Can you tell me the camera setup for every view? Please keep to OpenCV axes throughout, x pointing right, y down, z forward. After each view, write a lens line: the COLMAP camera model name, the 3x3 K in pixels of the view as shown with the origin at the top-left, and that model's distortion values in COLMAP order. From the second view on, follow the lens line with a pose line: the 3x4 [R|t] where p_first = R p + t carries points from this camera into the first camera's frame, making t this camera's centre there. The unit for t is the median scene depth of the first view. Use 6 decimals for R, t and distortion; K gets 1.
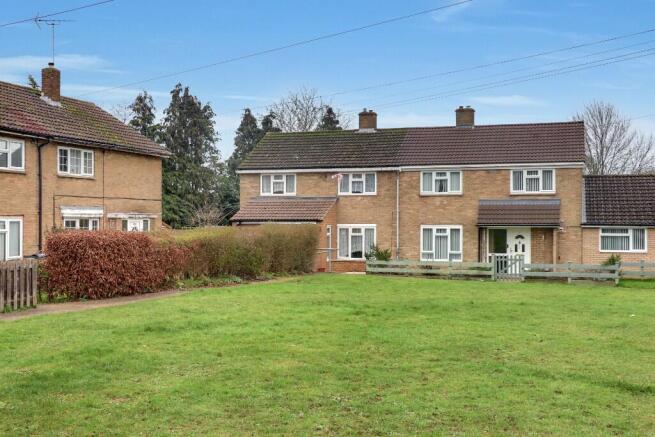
lens RADIAL K [[749.5, 0, 327.3], [0, 749.5, 219.5], [0, 0, 1]] dist [0.019539, 0.000000]
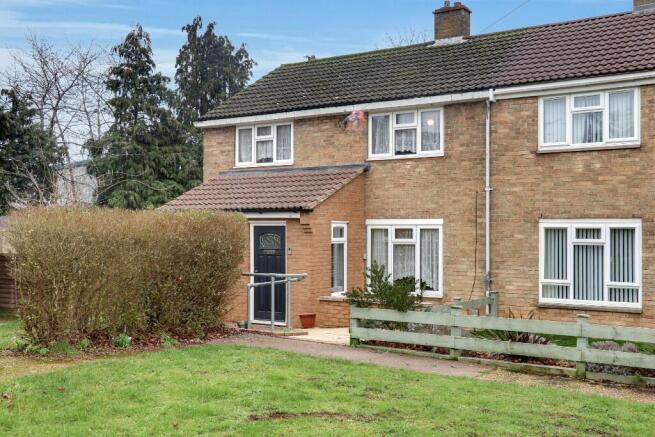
lens RADIAL K [[749.5, 0, 328.1], [0, 749.5, 217.7], [0, 0, 1]] dist [0.019539, 0.000000]
pose [[0.968183, -0.002773, -0.250228, 0.111567], [-0.002143, 0.999810, -0.019368, 0.014303], [0.250234, 0.019288, 0.967993, 0.531328]]
